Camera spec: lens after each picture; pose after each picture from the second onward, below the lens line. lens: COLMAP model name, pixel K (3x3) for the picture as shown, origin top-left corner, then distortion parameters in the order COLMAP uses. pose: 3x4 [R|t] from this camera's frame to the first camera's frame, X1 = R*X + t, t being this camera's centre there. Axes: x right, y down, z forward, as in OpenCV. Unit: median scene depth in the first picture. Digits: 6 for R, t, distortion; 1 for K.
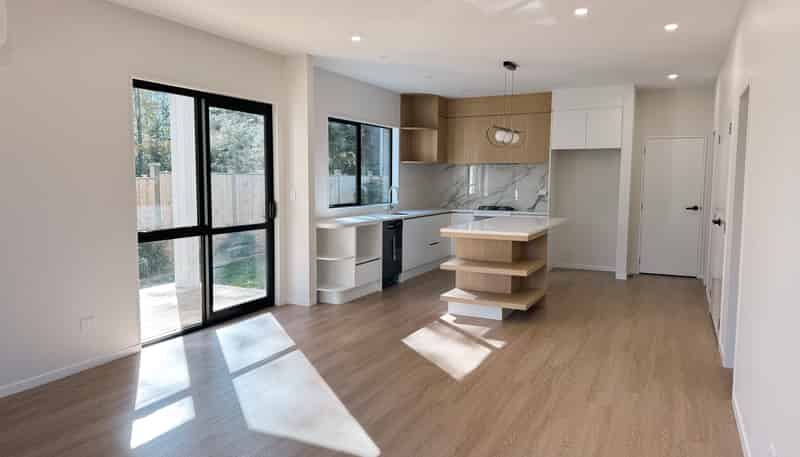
lens RADIAL K [[544.5, 0, 395.4], [0, 544.5, 224.5], [0, 0, 1]] dist [0.005972, 0.000613]
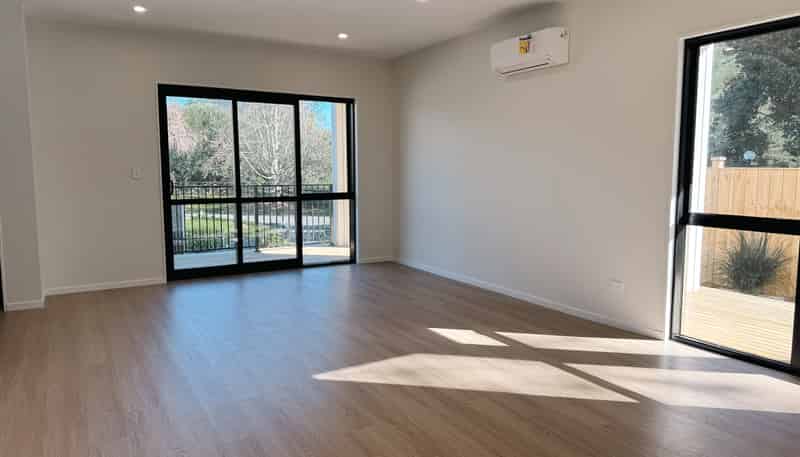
lens RADIAL K [[544.5, 0, 397.4], [0, 544.5, 229.0], [0, 0, 1]] dist [0.005972, 0.000613]
pose [[-0.541306, 0.085080, -0.836510, 0.358485], [-0.077193, 0.985638, 0.150199, -0.036899], [0.837275, 0.145876, -0.526964, 0.747249]]
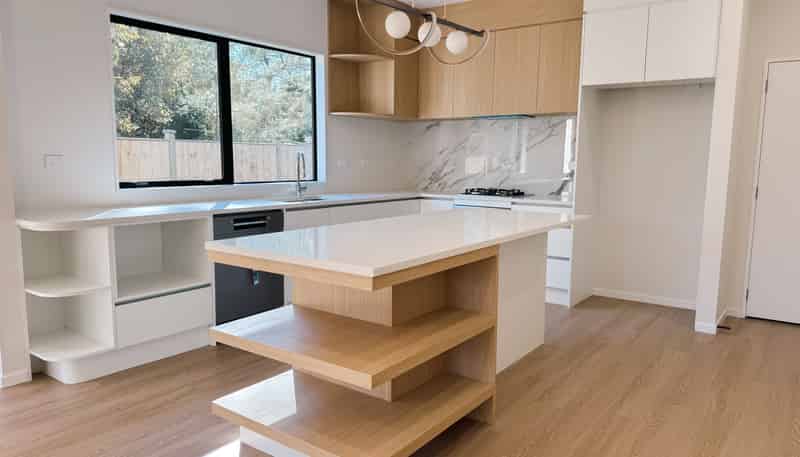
lens RADIAL K [[580.1, 0, 401.6], [0, 580.1, 232.4], [0, 0, 1]] dist [0.001092, -0.003518]
pose [[0.989333, 0.025306, -0.143454, 0.203282], [-0.018893, 0.998768, 0.045890, -0.015311], [0.144439, -0.042690, 0.988592, 0.411615]]
